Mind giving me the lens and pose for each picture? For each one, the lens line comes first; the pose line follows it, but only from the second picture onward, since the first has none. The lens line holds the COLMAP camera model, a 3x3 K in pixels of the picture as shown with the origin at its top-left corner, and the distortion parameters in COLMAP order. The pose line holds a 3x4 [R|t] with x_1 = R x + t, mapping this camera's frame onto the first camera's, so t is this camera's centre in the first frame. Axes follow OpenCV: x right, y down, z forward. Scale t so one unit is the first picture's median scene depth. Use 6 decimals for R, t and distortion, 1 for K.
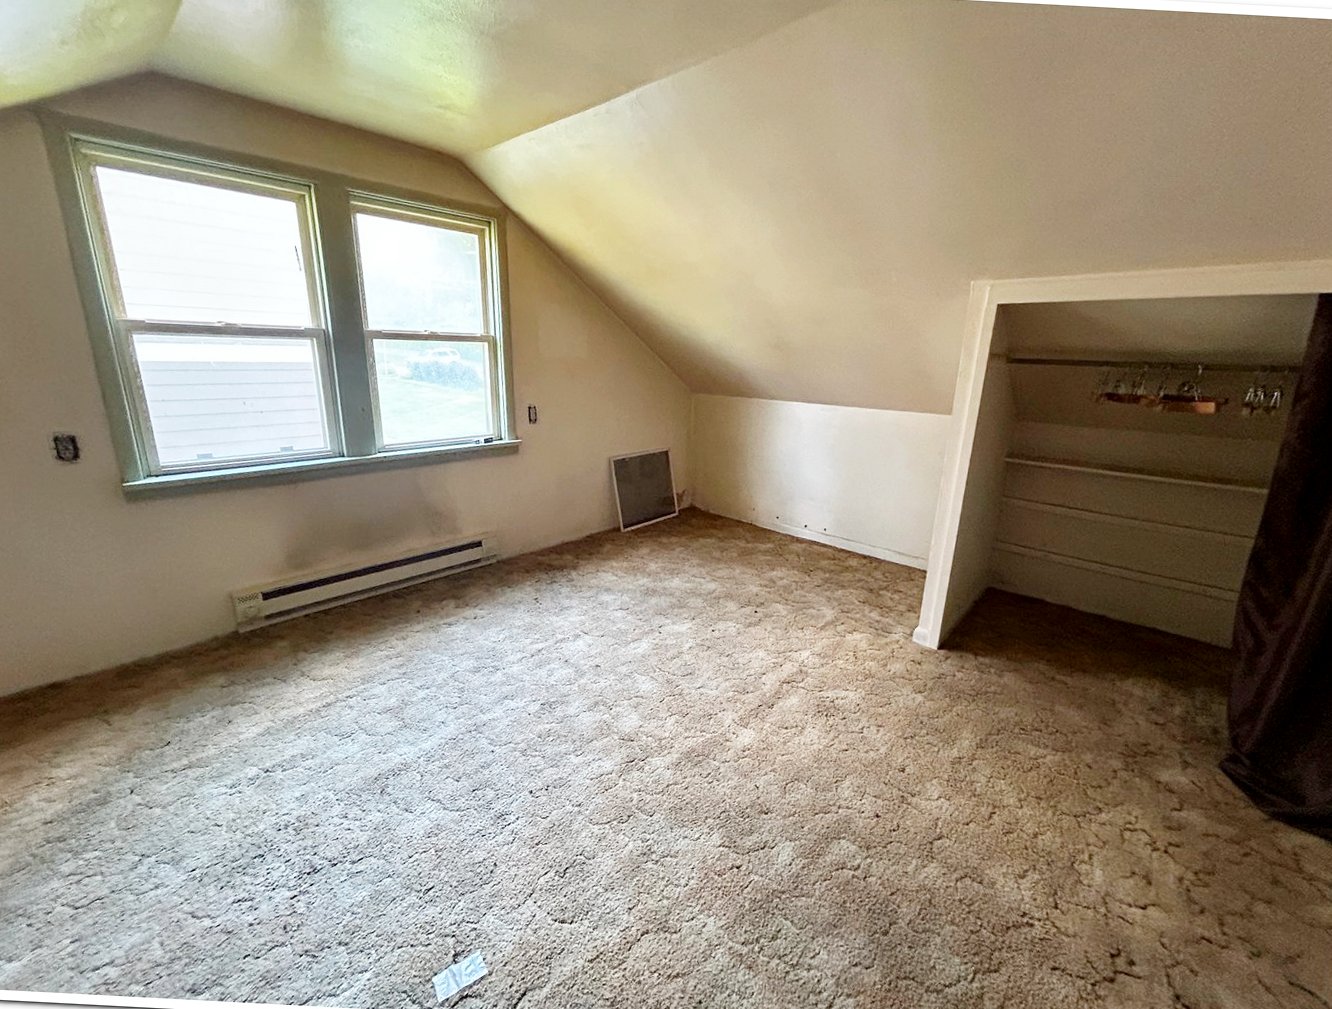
lens RADIAL K [[519.5, 0, 665.0], [0, 519.5, 505.3], [0, 0, 1]] dist [-0.000482, 0.000290]
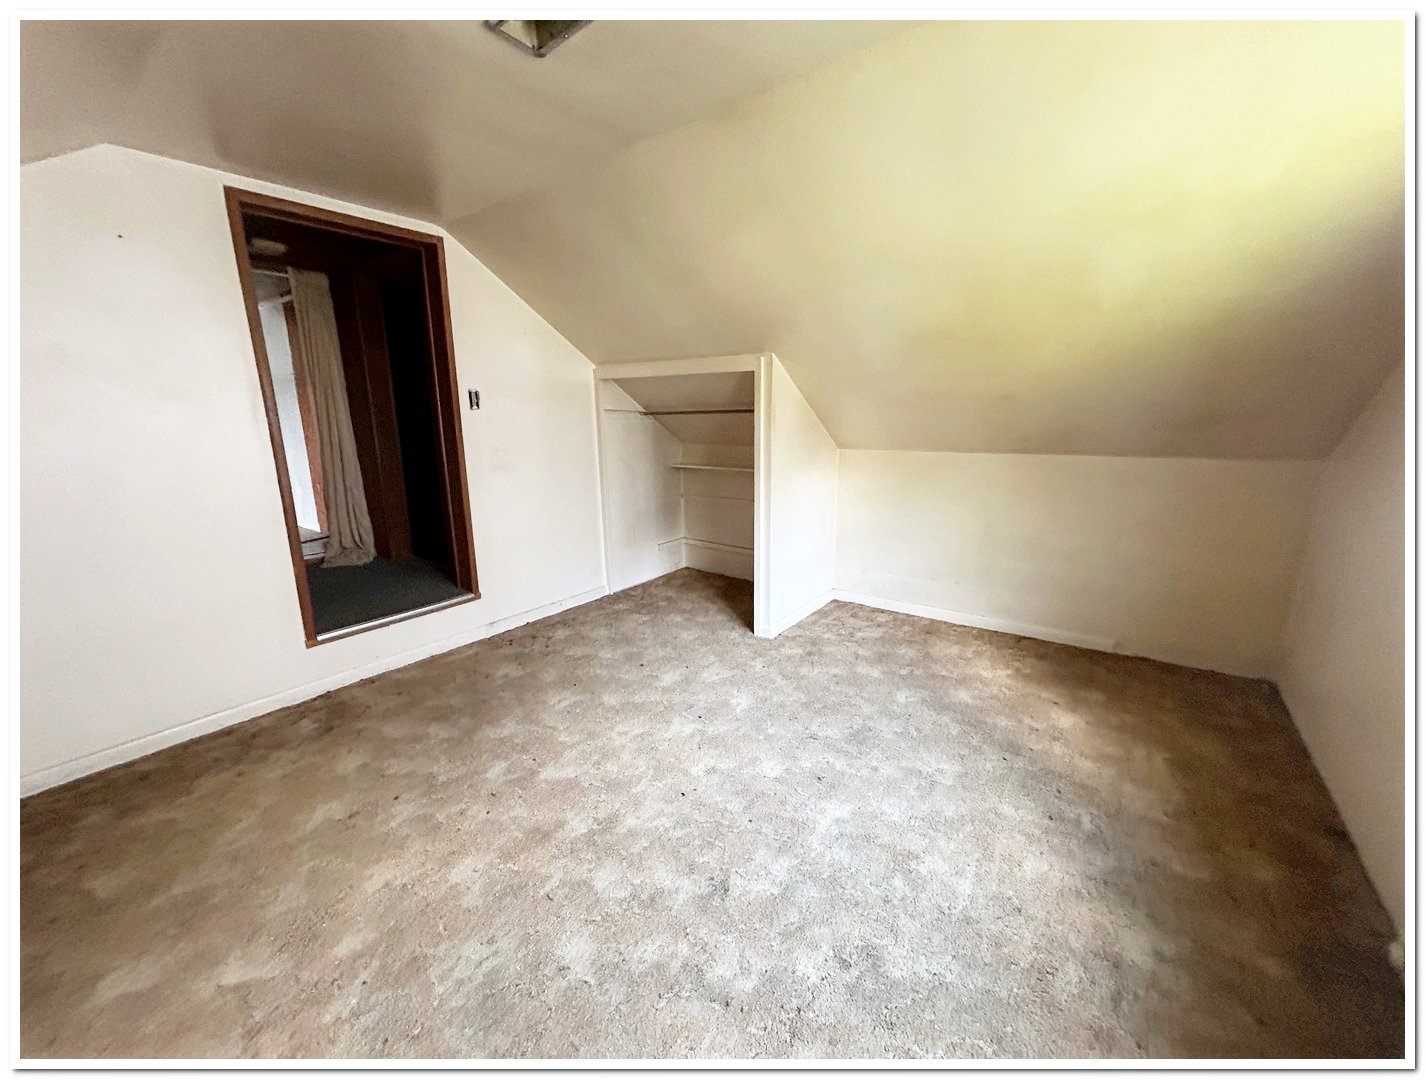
lens RADIAL K [[556.2, 0, 712.0], [0, 556.2, 540.8], [0, 0, 1]] dist [-0.000482, 0.000290]
pose [[-0.995119, 0.003783, -0.098606, -0.150452], [-0.044248, 0.876067, 0.480156, -0.450075], [0.088202, 0.482175, -0.871623, 1.554422]]
